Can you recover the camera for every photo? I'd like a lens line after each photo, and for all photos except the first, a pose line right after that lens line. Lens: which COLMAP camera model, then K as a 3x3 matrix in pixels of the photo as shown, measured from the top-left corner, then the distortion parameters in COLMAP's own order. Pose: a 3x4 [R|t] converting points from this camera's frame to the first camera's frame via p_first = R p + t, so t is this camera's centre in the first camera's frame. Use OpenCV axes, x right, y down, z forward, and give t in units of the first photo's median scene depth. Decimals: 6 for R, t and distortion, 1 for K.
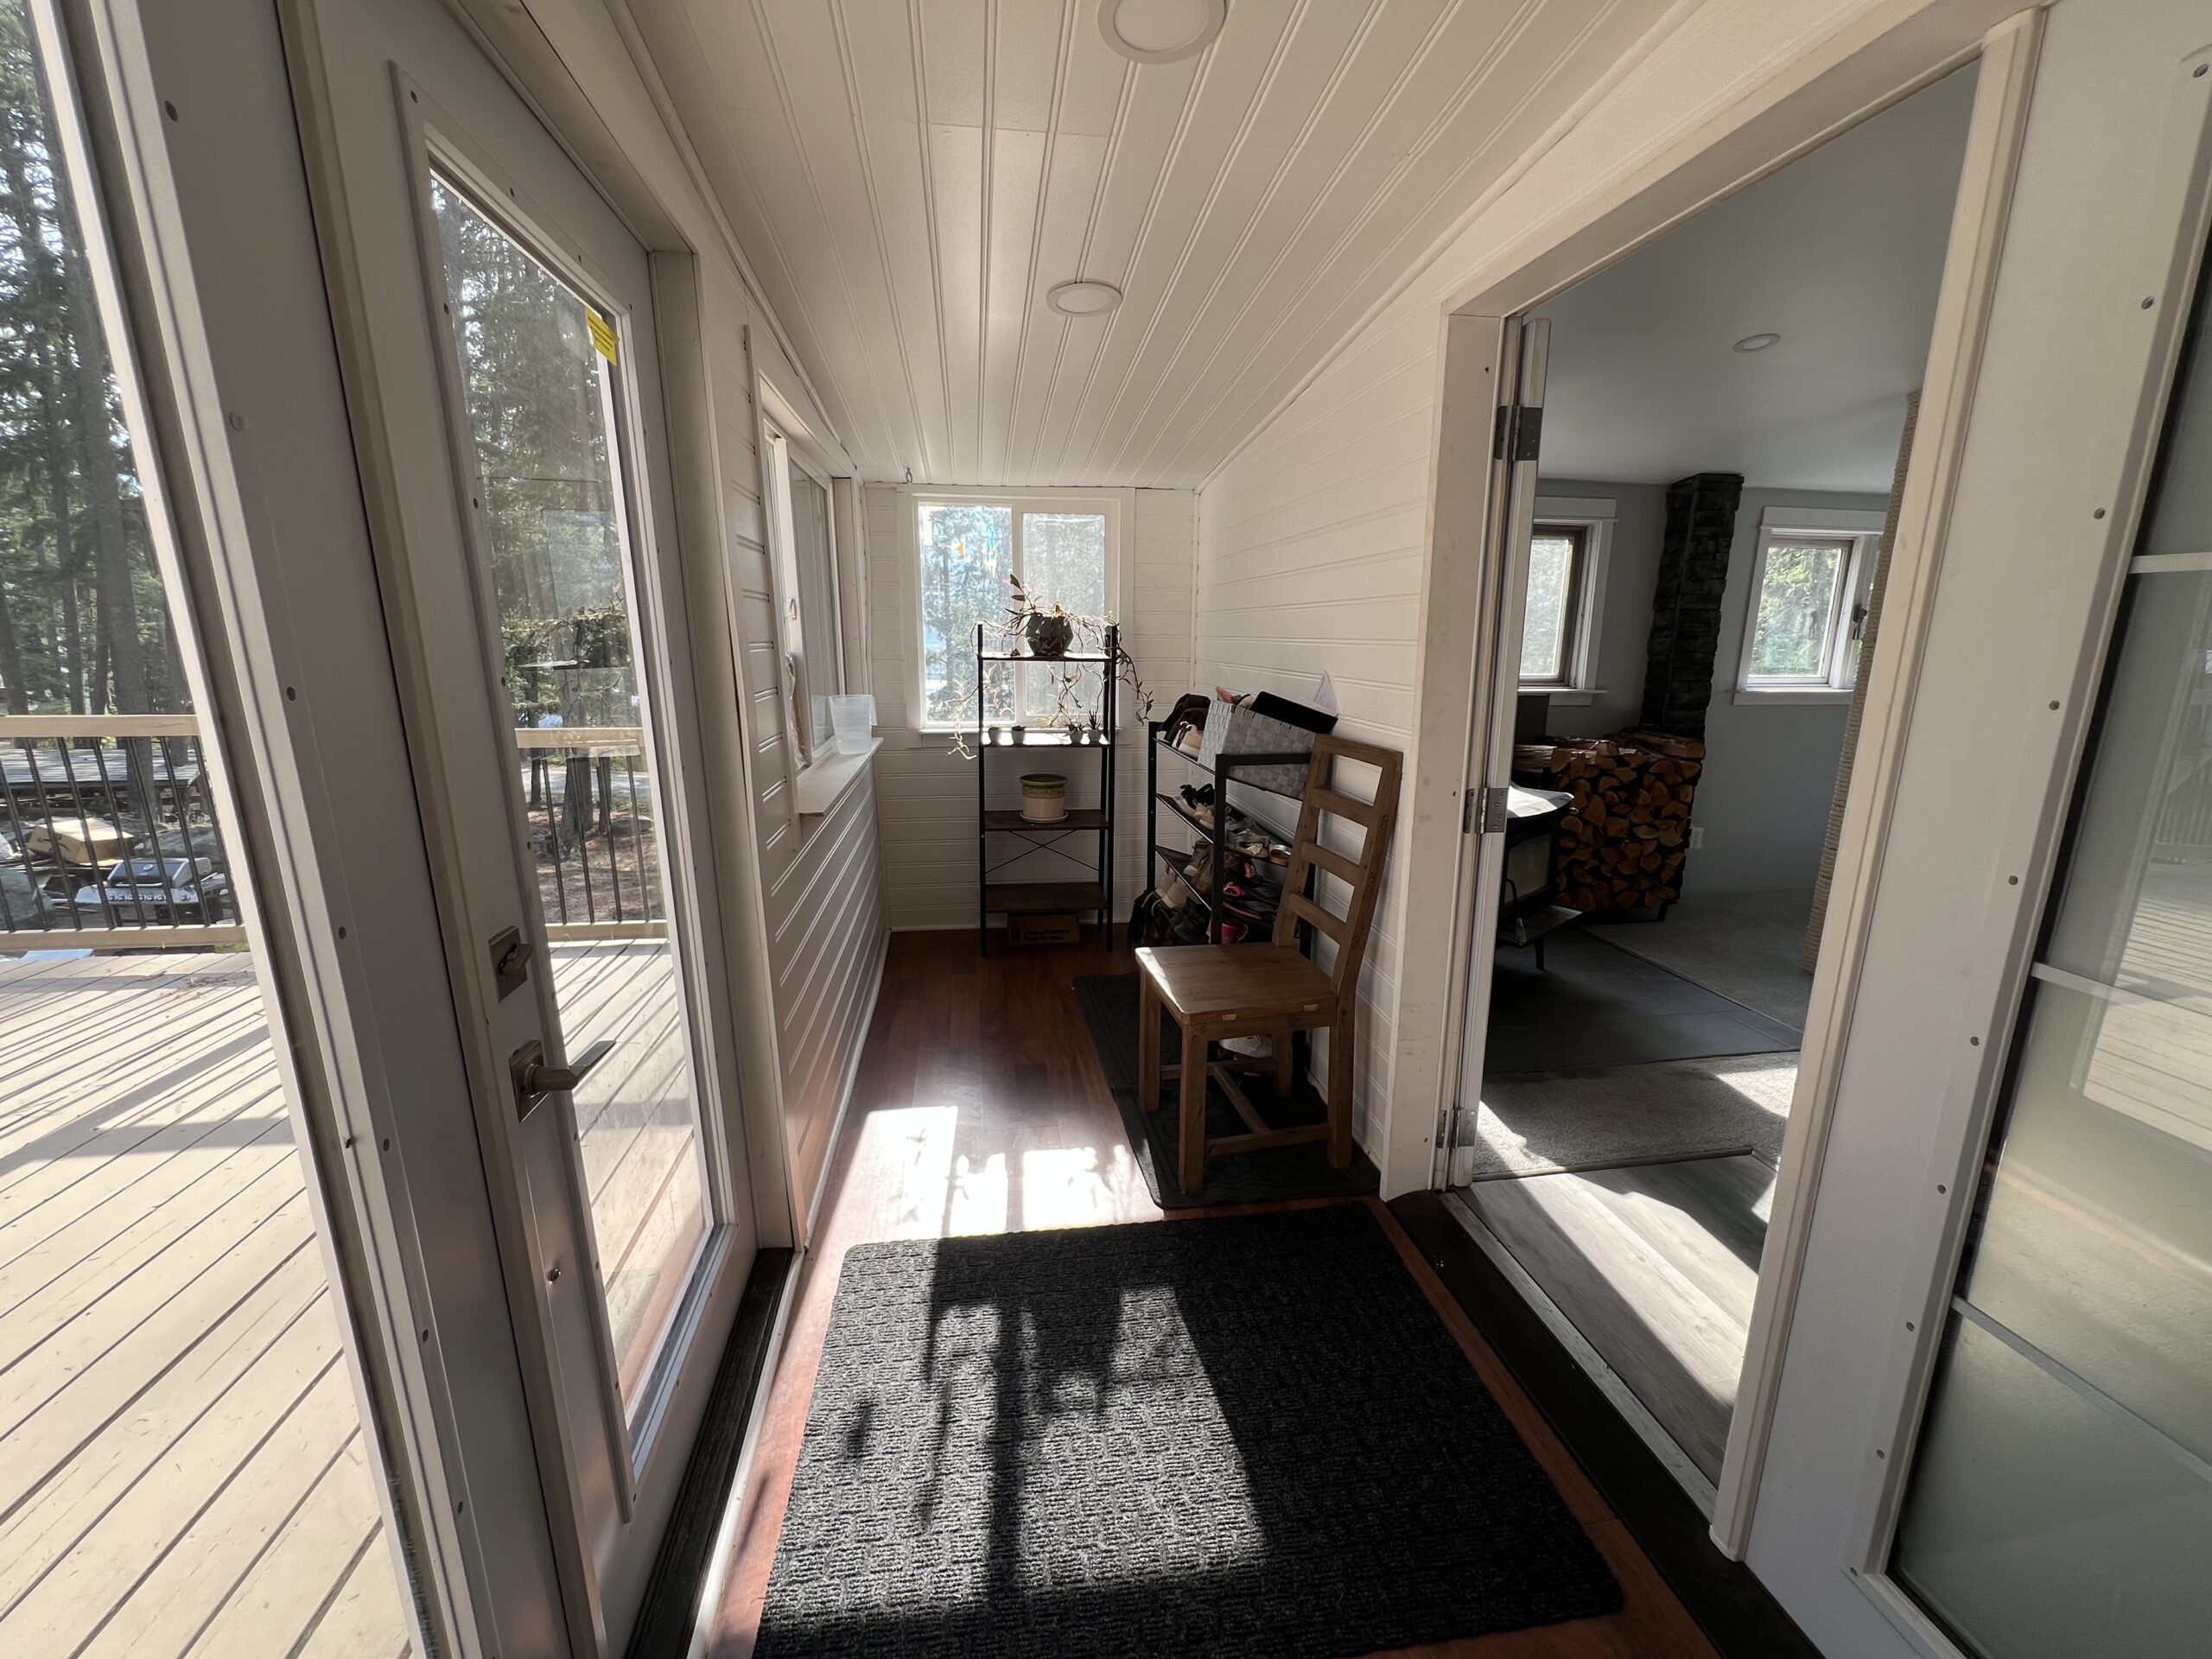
lens RADIAL K [[883.8, 0, 1103.4], [0, 883.8, 836.0], [0, 0, 1]] dist [-0.002325, 0.000105]
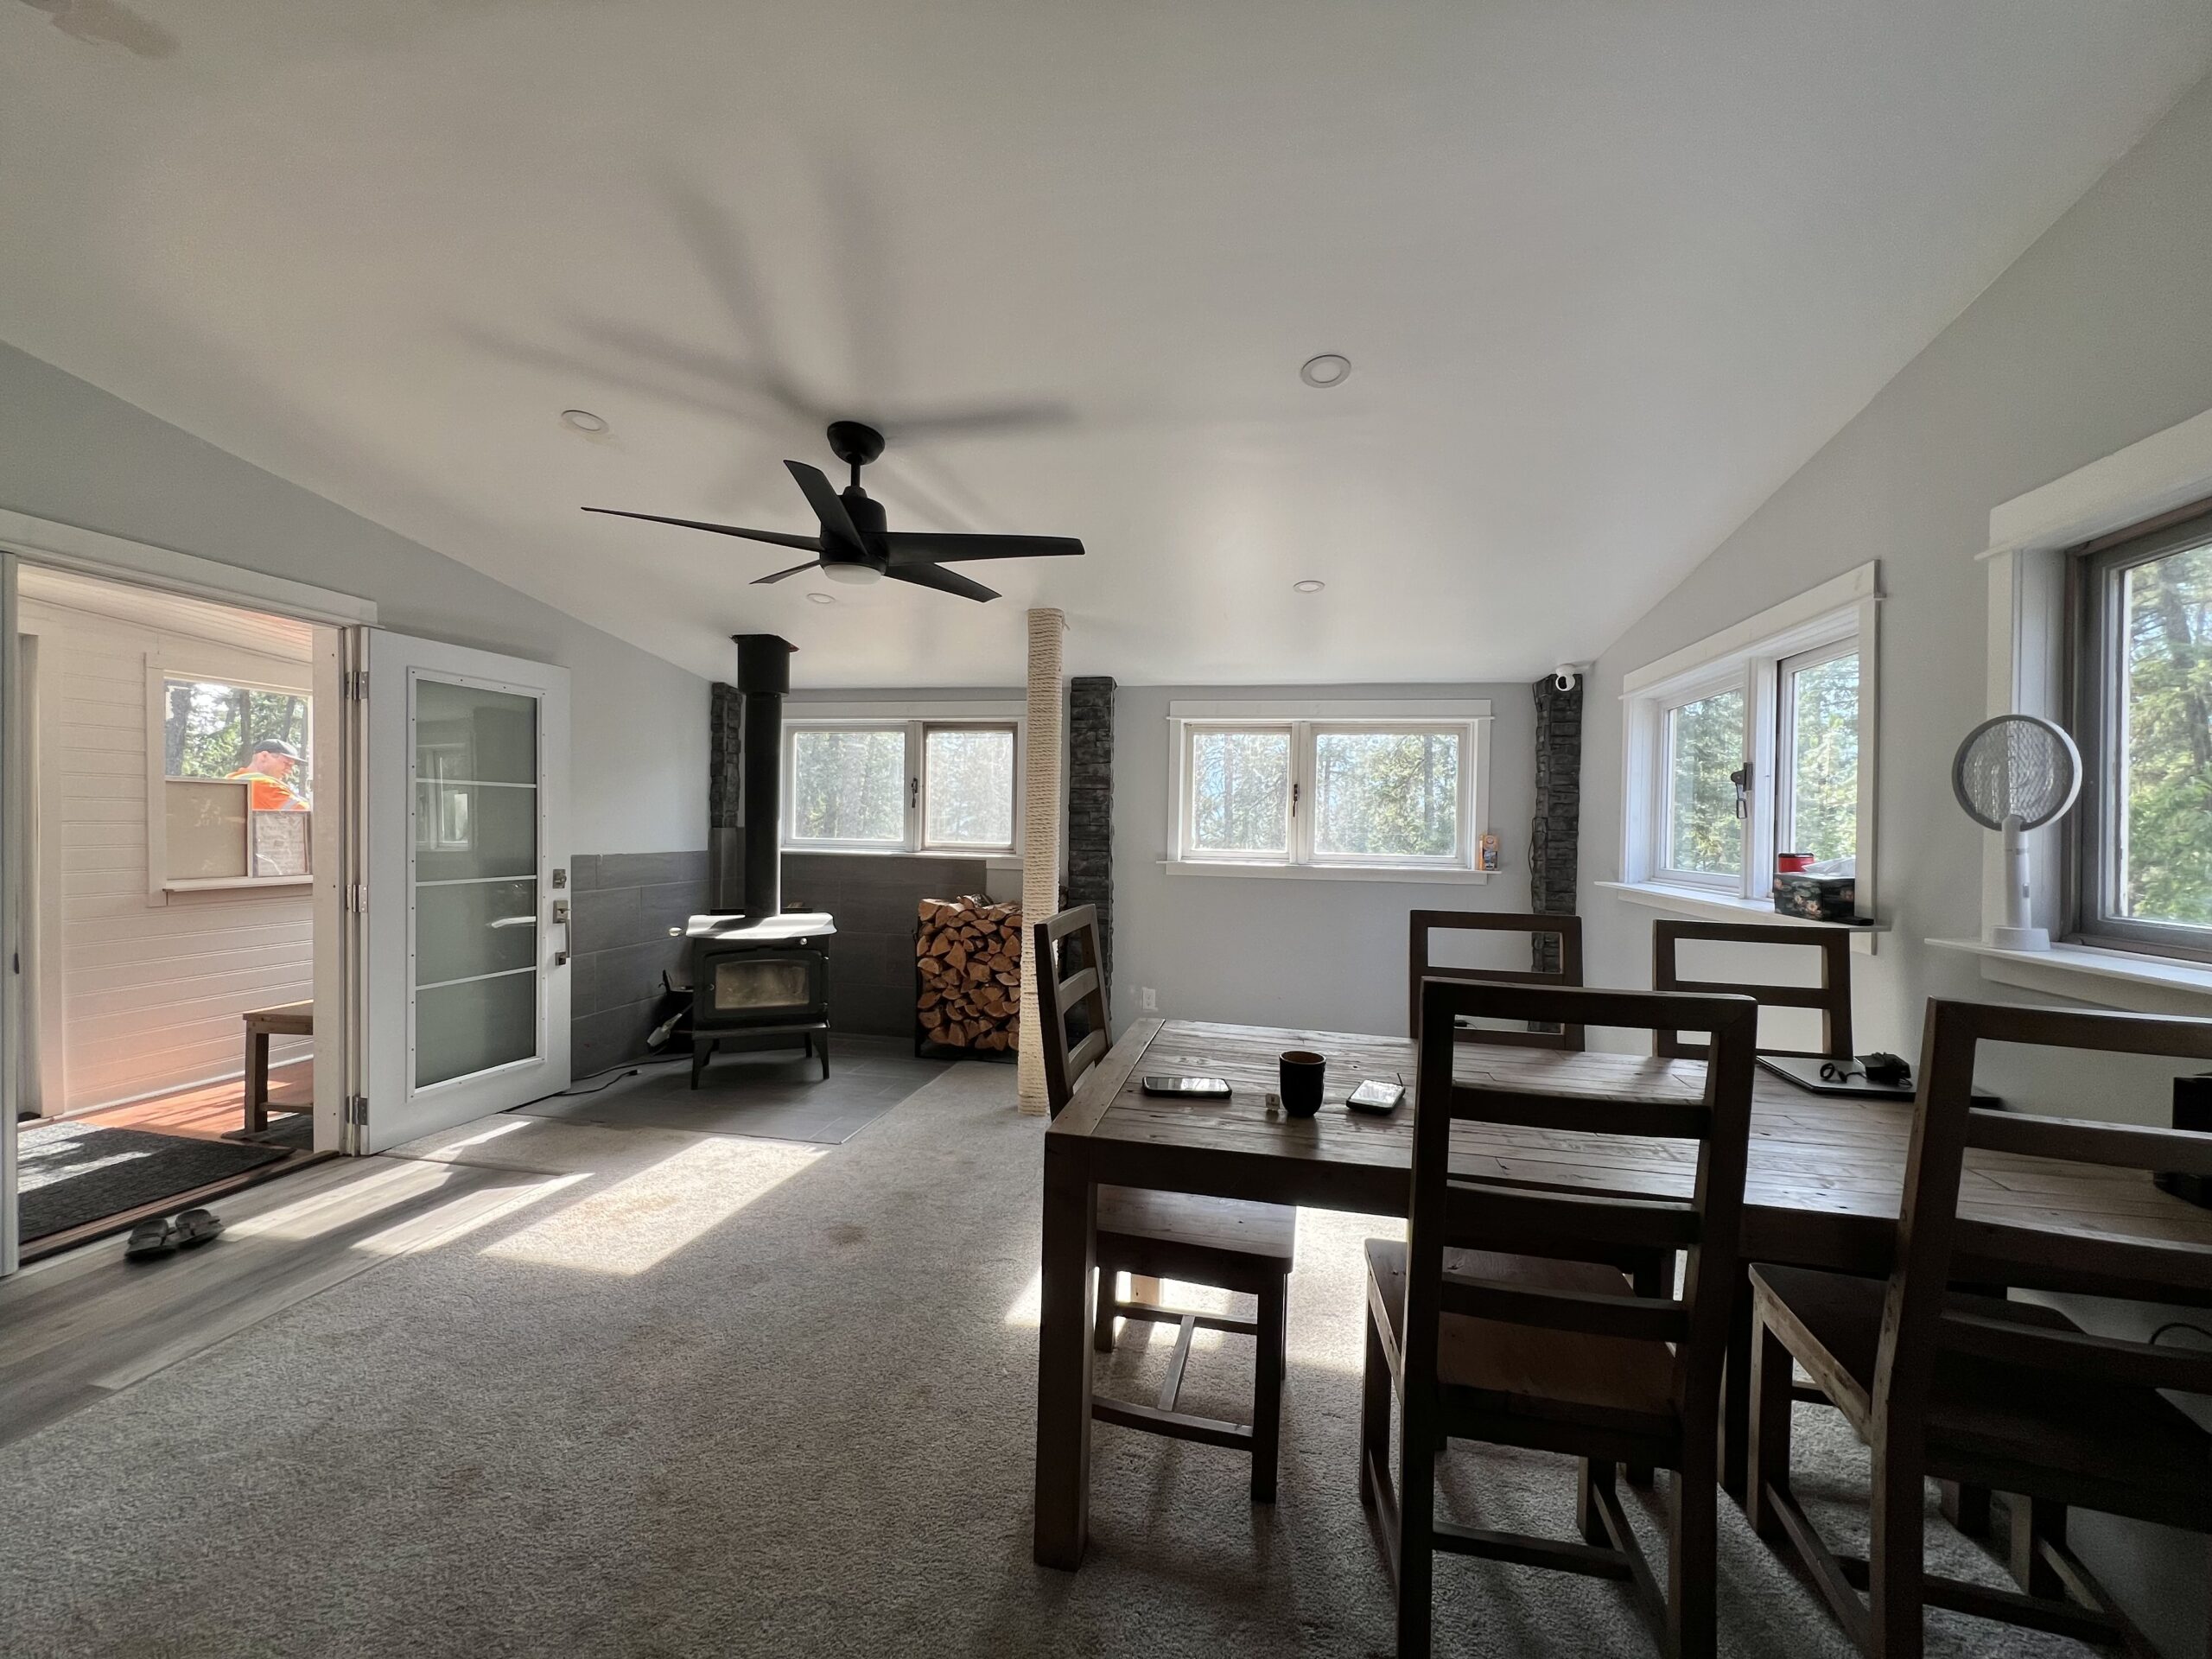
lens RADIAL K [[882.5, 0, 1111.3], [0, 882.5, 834.3], [0, 0, 1]] dist [-0.000445, -0.000010]
pose [[0.935629, 0.013959, -0.352709, 1.140047], [-0.090095, 0.975566, -0.200384, 0.029158], [0.341294, 0.219262, 0.914026, -0.027340]]
